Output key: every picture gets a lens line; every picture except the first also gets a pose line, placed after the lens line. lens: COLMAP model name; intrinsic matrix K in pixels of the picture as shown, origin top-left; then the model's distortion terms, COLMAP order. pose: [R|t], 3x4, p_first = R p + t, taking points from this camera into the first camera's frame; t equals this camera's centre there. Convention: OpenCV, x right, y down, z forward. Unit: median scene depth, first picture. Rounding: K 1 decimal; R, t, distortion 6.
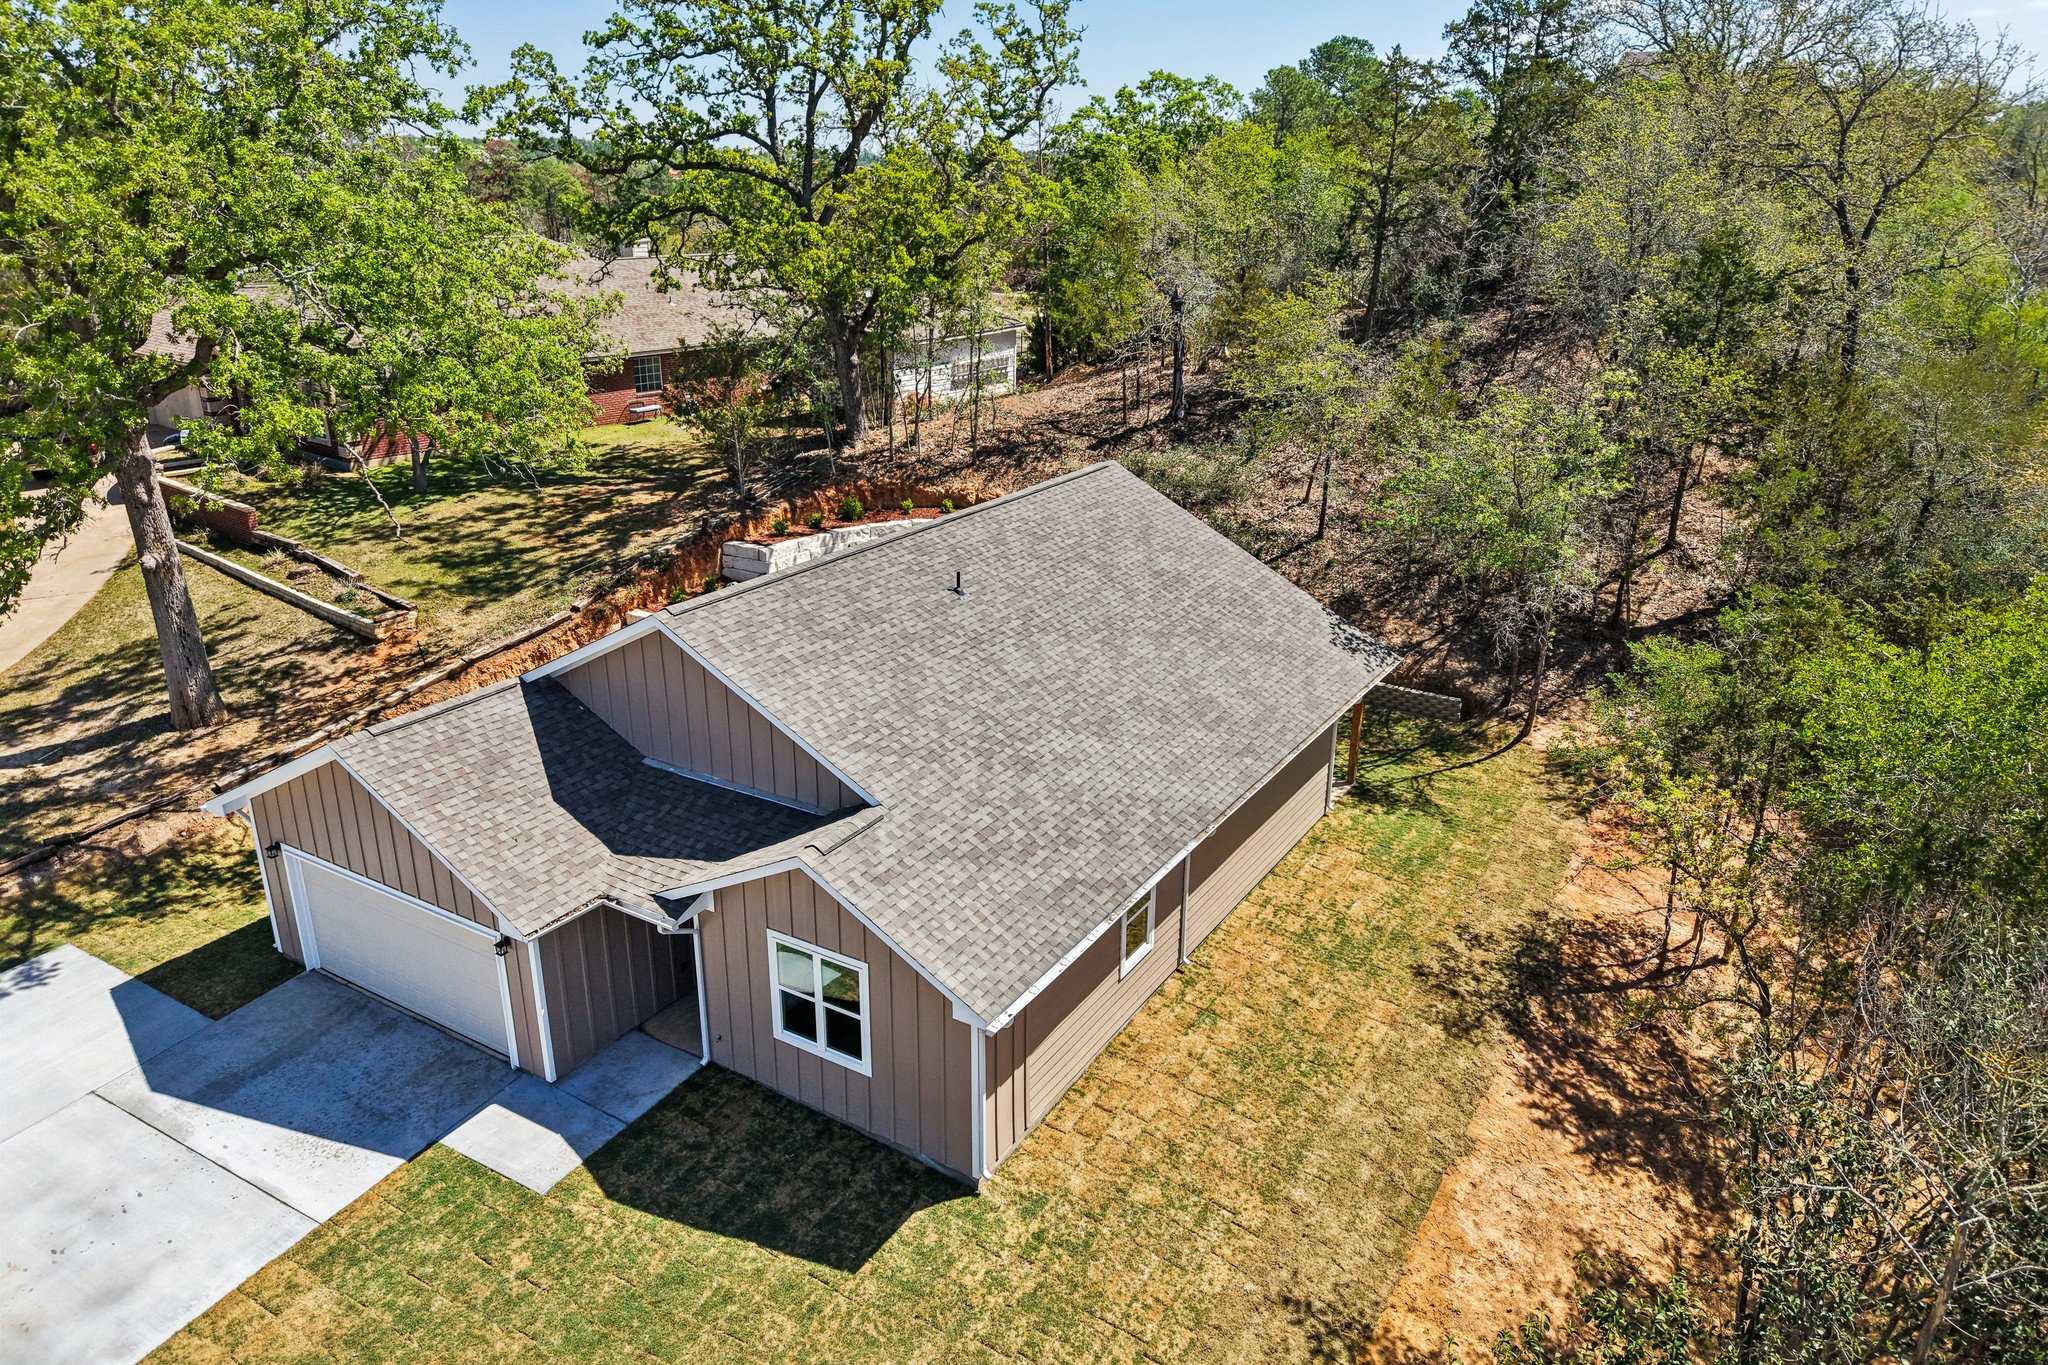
lens RADIAL K [[1377.4, 0, 1017.5], [0, 1377.4, 649.2], [0, 0, 1]] dist [0.045961, -0.052082]
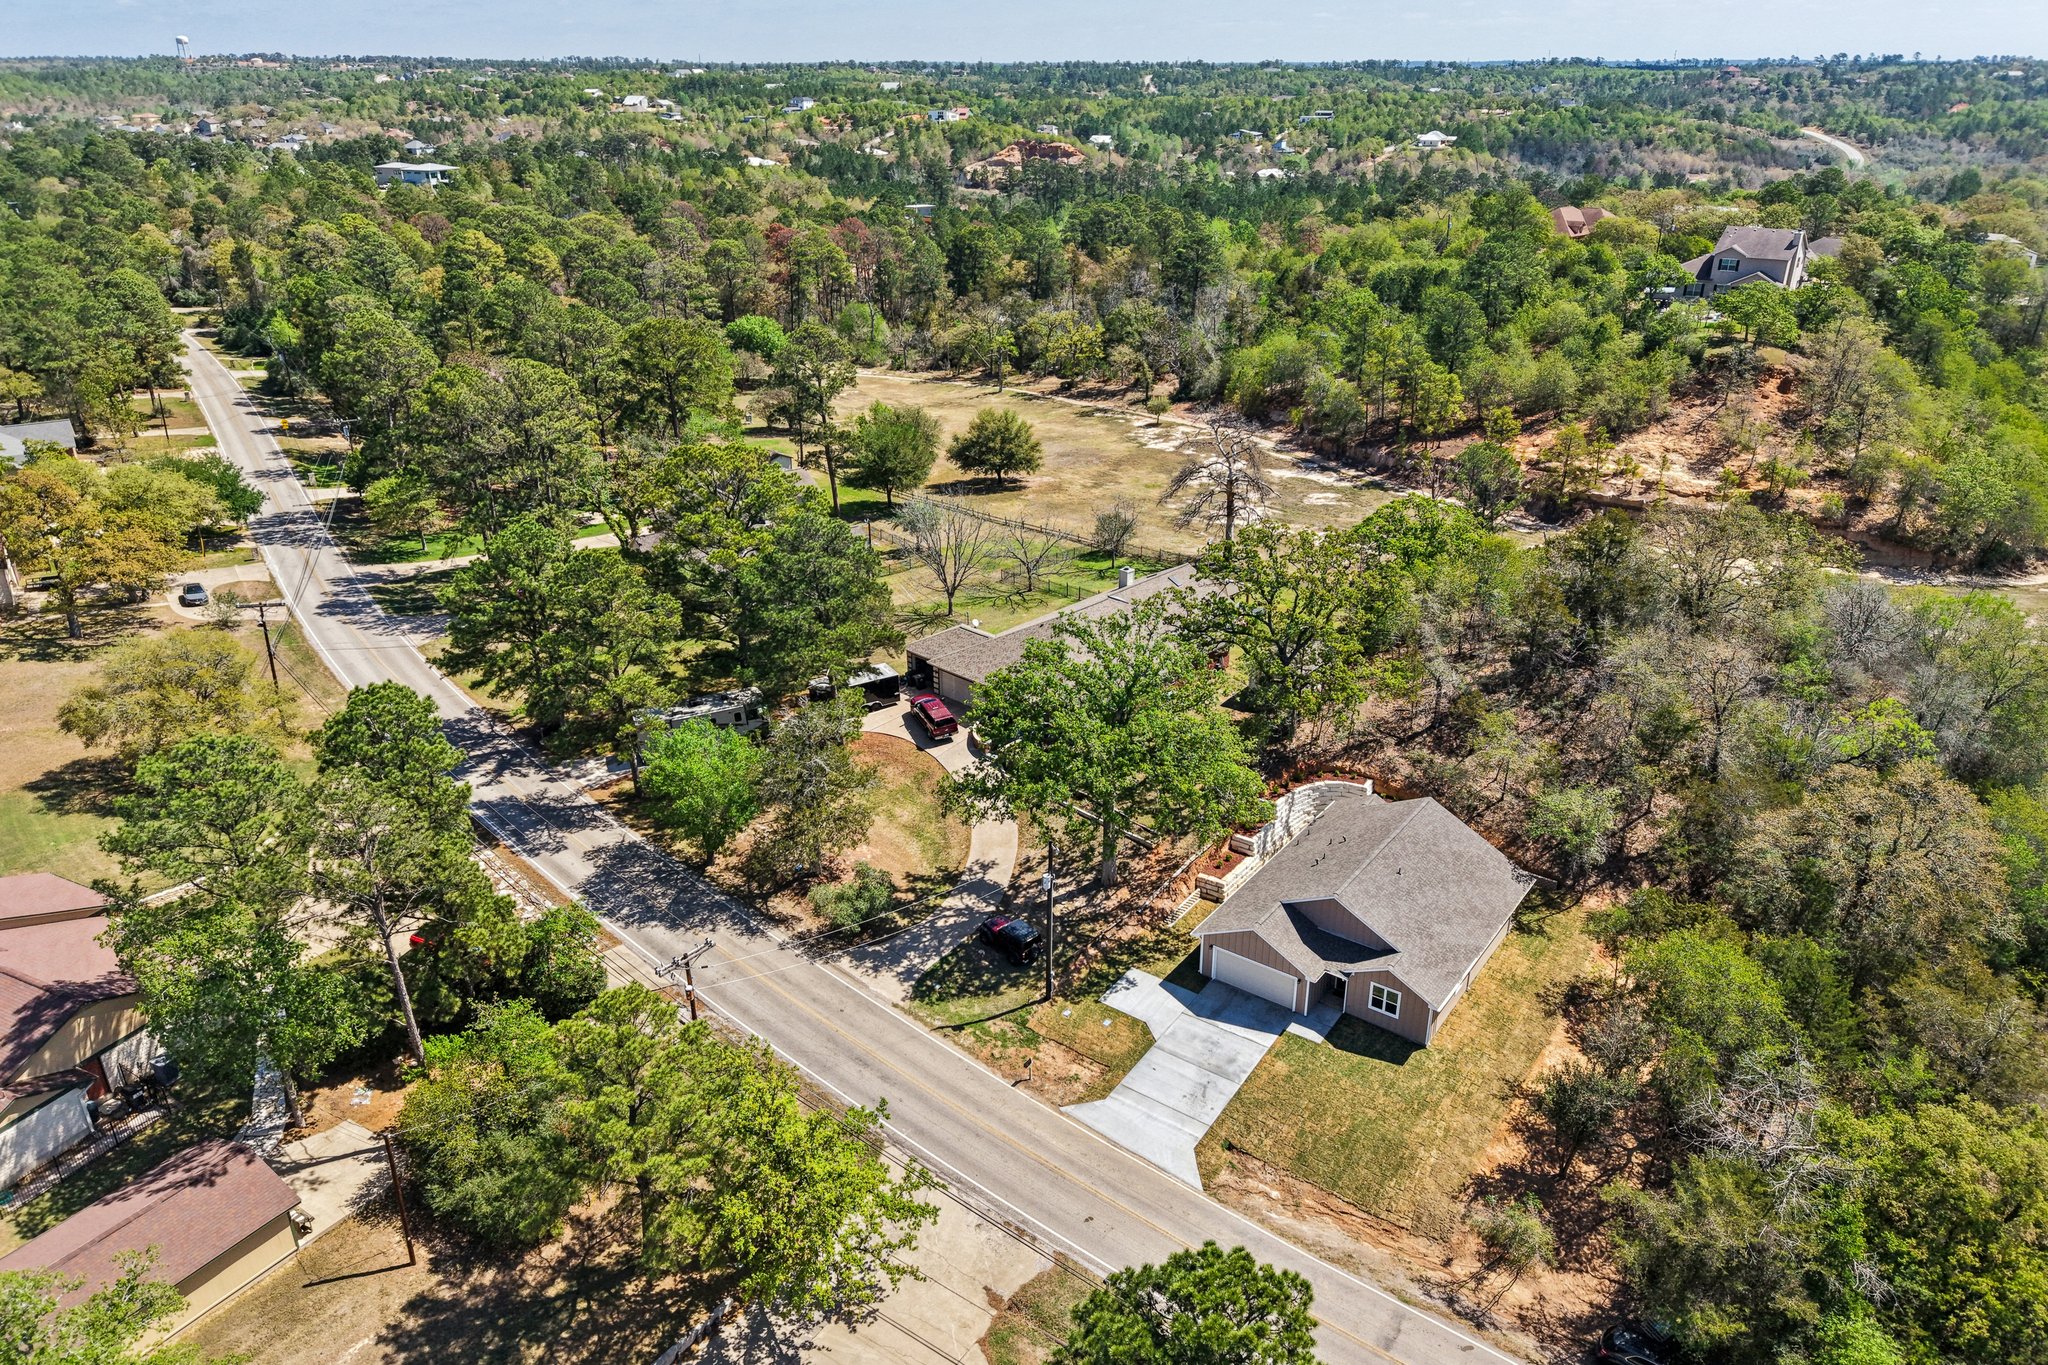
lens RADIAL K [[1377.4, 0, 1020.1], [0, 1377.4, 681.9], [0, 0, 1]] dist [0.045961, -0.052082]
pose [[0.997127, 0.018749, -0.073395, -0.570551], [-0.012567, 0.996403, 0.083802, -0.611911], [0.074702, -0.082639, 0.993776, -1.856212]]
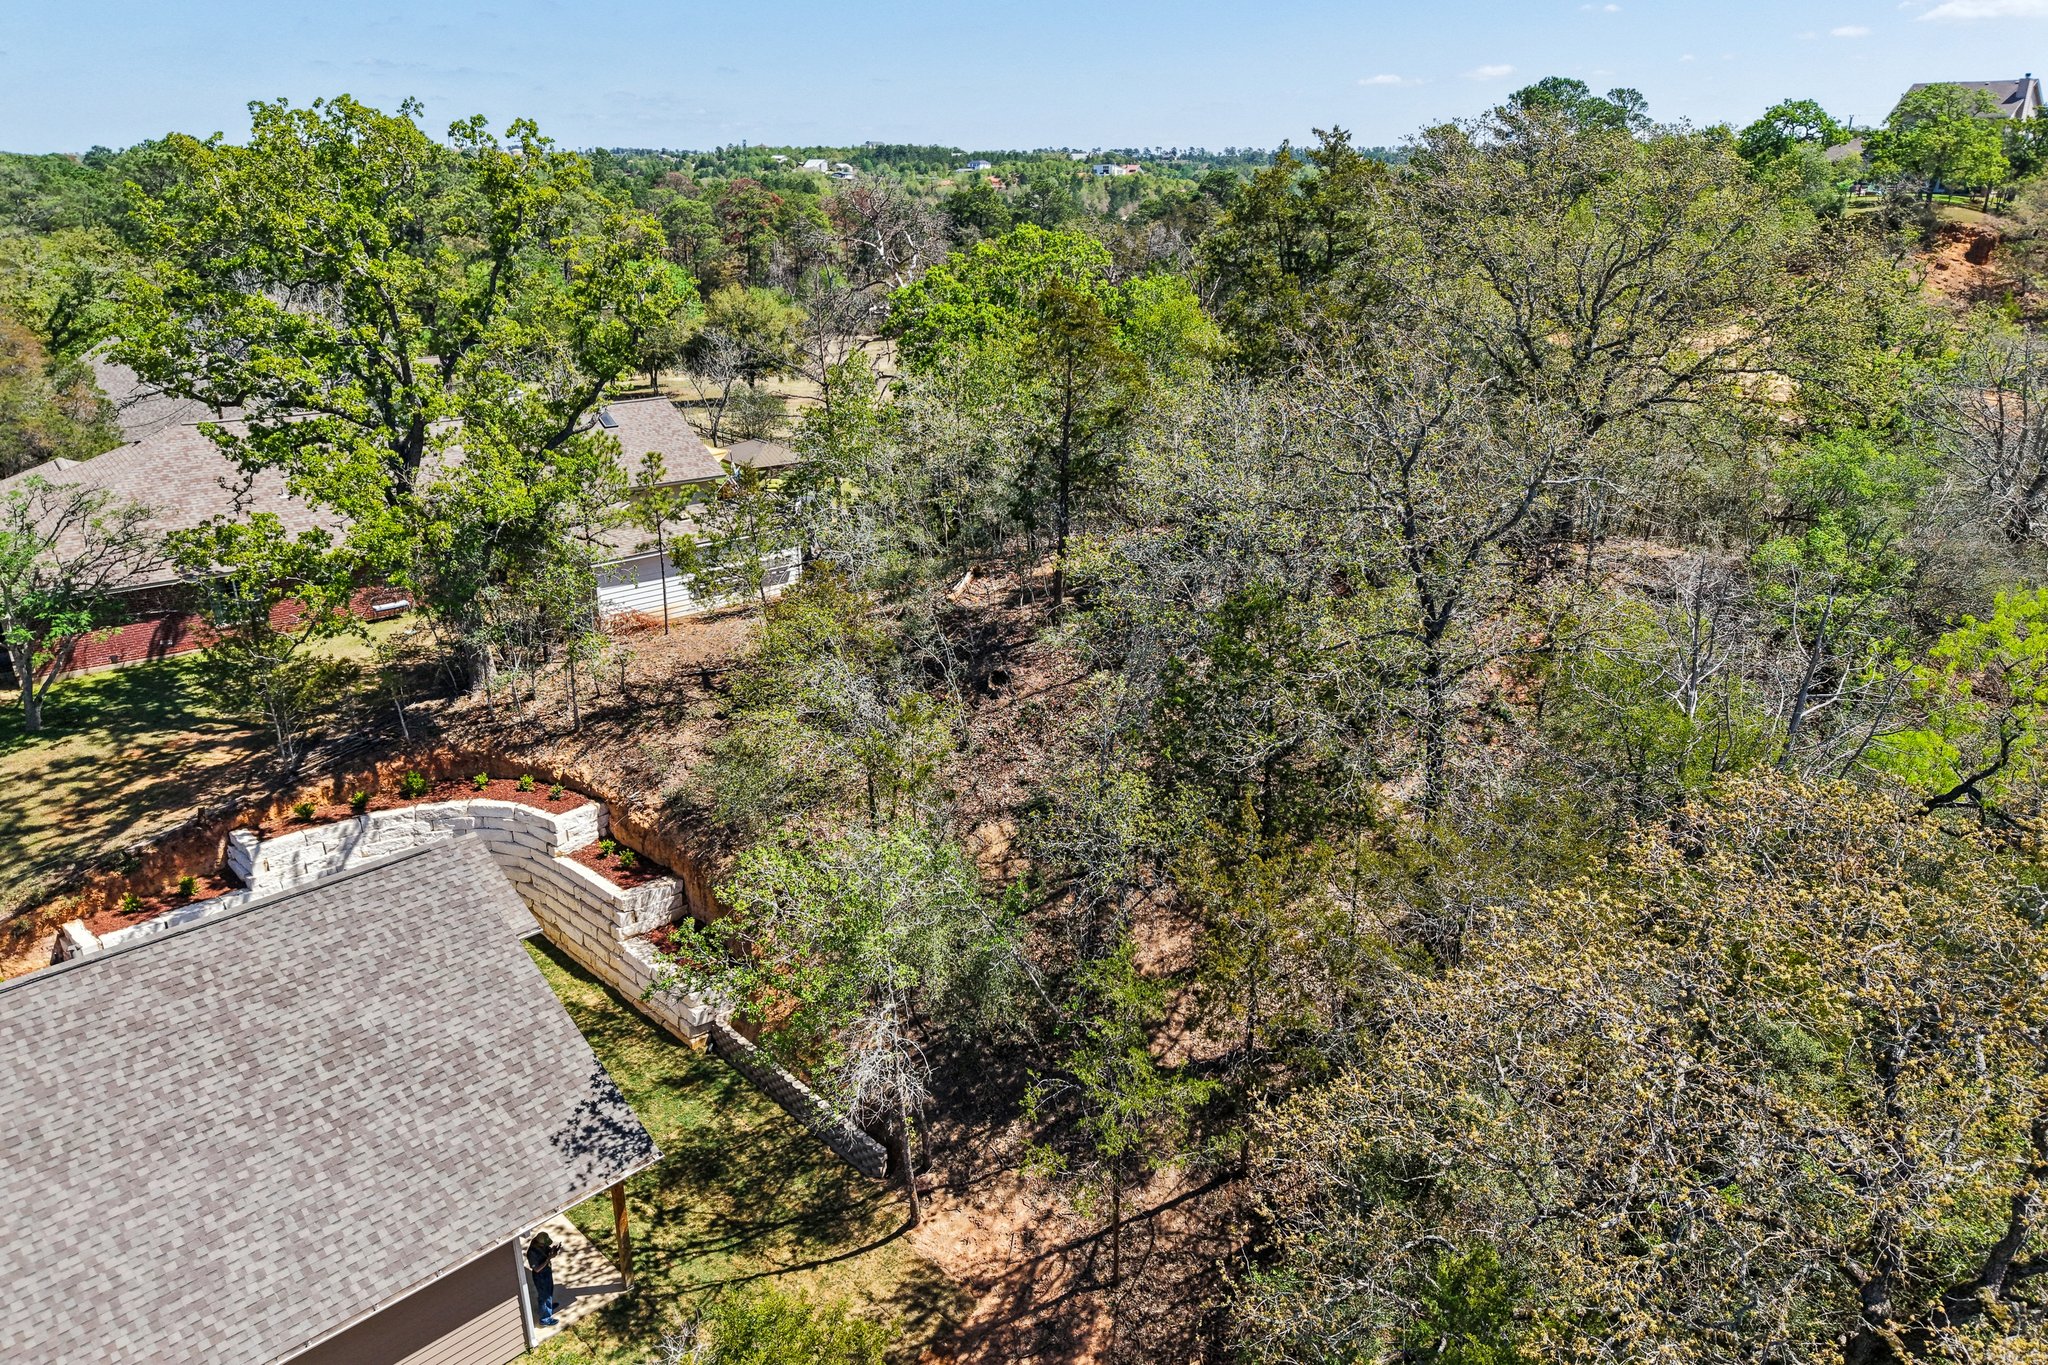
lens RADIAL K [[1377.4, 0, 1036.4], [0, 1377.4, 697.8], [0, 0, 1]] dist [0.045961, -0.052082]
pose [[0.976058, 0.067336, -0.206825, 0.613629], [-0.061144, 0.997473, 0.036193, -0.288082], [0.208739, -0.022680, 0.977708, 0.262512]]
